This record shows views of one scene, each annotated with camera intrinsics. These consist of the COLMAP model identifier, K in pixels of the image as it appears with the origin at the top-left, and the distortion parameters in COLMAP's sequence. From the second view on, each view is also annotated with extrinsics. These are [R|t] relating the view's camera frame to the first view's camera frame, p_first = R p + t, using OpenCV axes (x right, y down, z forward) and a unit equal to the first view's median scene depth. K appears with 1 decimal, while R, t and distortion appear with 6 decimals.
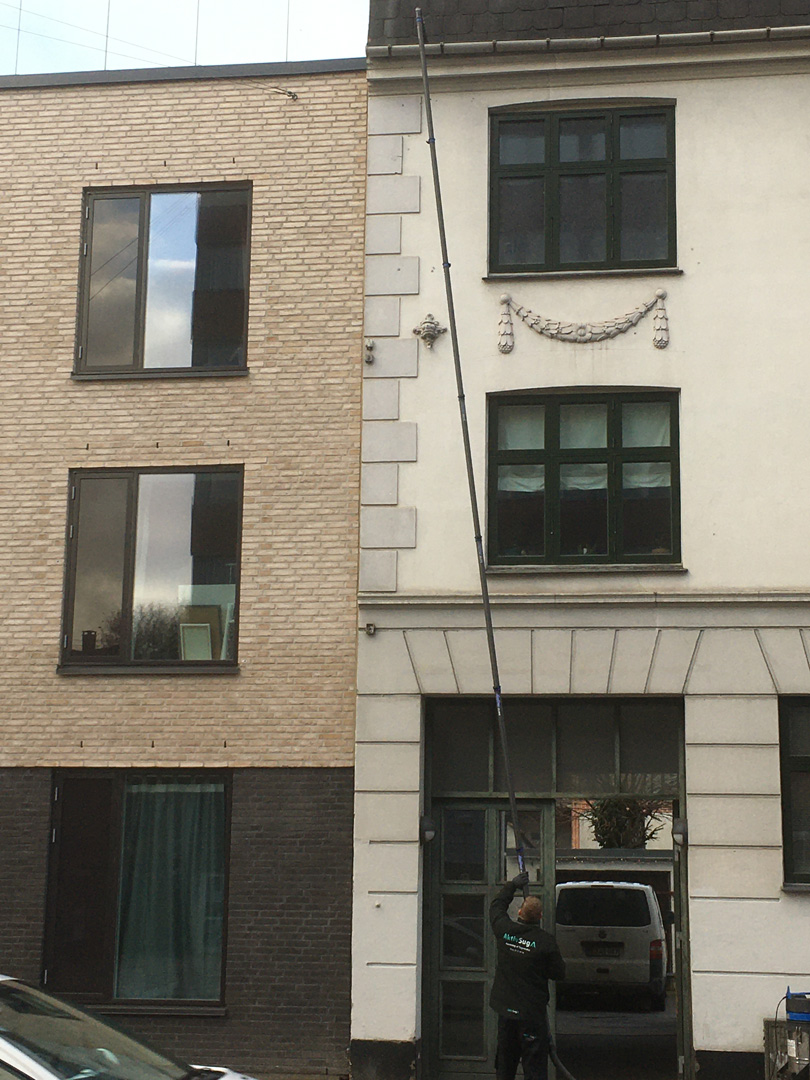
lens RADIAL K [[1744.1, 0, 434.5], [0, 1744.1, 538.7], [0, 0, 1]] dist [0.069134, 0.105842]
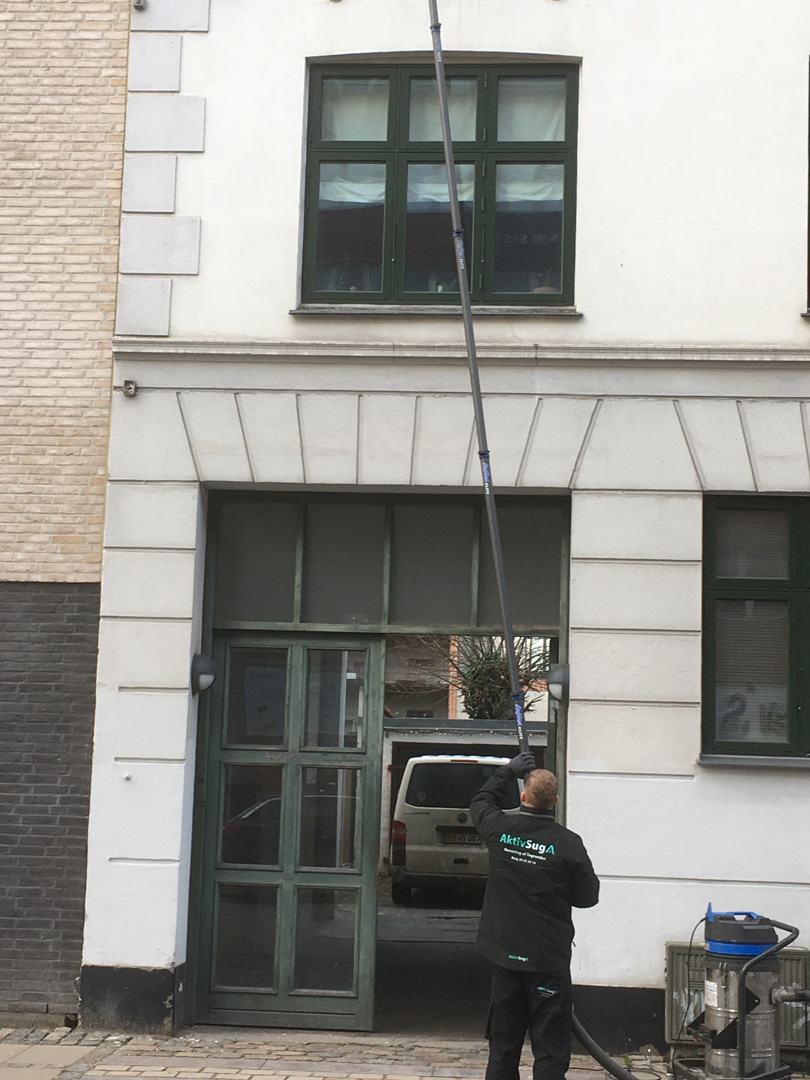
lens RADIAL K [[1744.1, 0, 434.5], [0, 1744.1, 538.7], [0, 0, 1]] dist [0.069134, 0.105842]
pose [[0.997675, 0.025041, 0.063386, 0.042112], [-0.029227, 0.997392, 0.065997, 0.062128], [-0.061568, -0.067696, 0.995805, 0.290518]]
